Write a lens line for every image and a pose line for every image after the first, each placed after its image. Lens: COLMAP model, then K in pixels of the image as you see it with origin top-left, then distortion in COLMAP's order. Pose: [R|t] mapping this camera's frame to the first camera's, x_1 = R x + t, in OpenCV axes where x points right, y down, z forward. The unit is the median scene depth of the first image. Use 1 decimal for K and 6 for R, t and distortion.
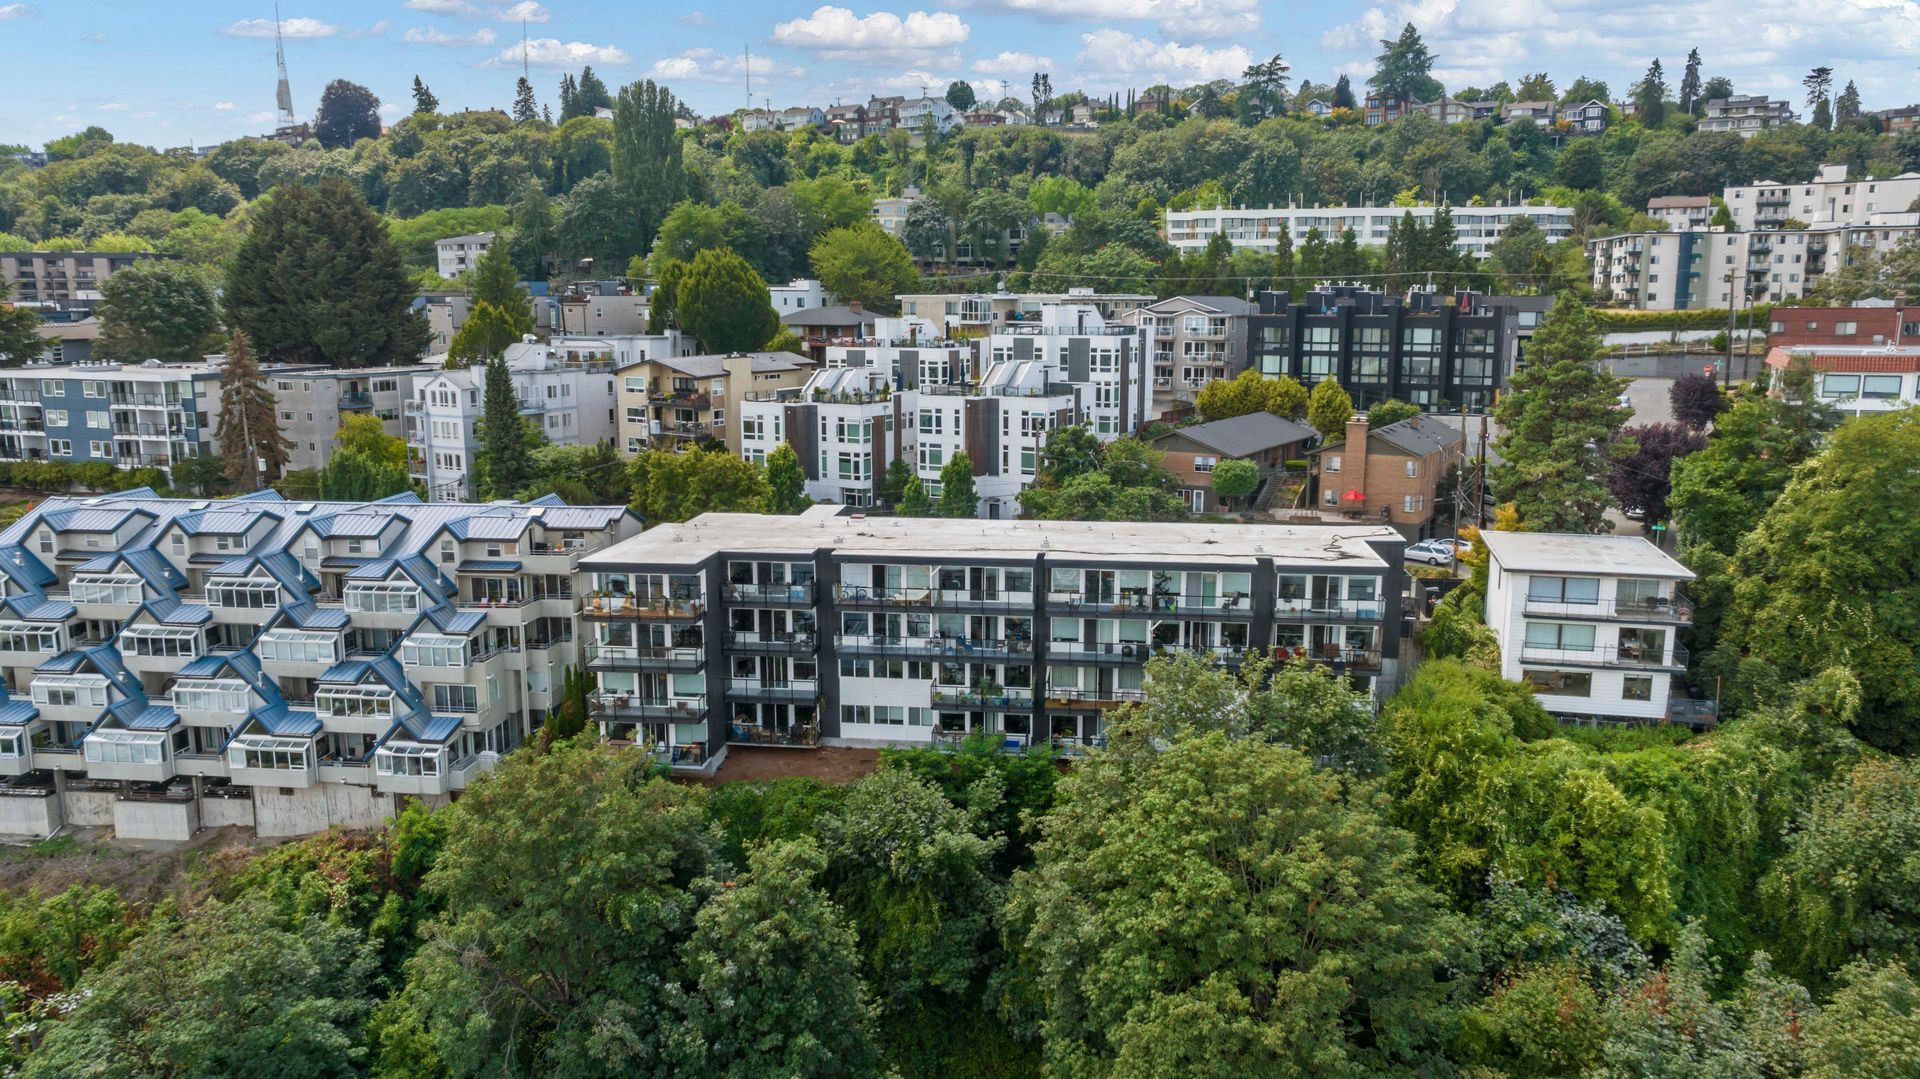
lens RADIAL K [[1370.6, 0, 962.3], [0, 1370.6, 535.7], [0, 0, 1]] dist [-0.037605, 0.040042]
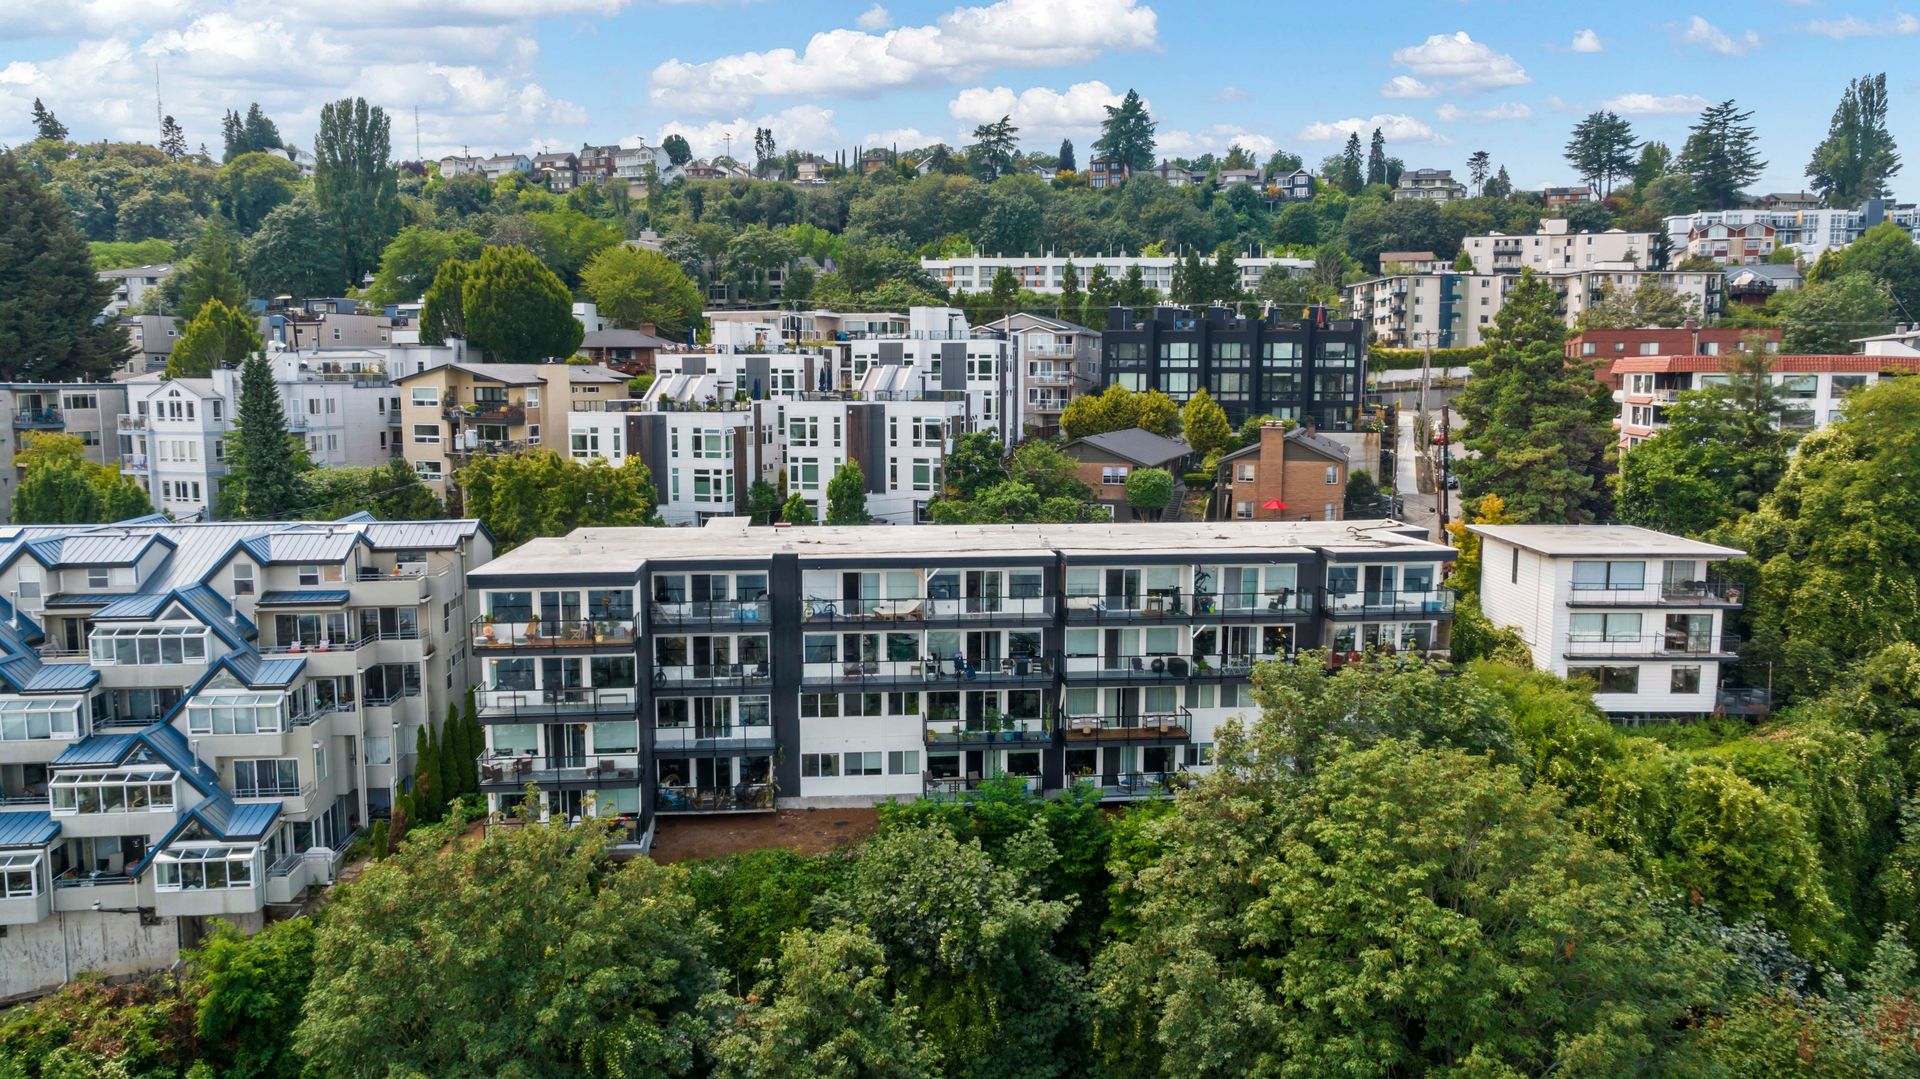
lens RADIAL K [[1370.6, 0, 965.8], [0, 1370.6, 530.3], [0, 0, 1]] dist [-0.037605, 0.040042]
pose [[0.973227, -0.023745, 0.228616, -0.156901], [0.037540, 0.997714, -0.056184, 0.038934], [-0.226760, 0.063262, 0.971894, 0.188188]]
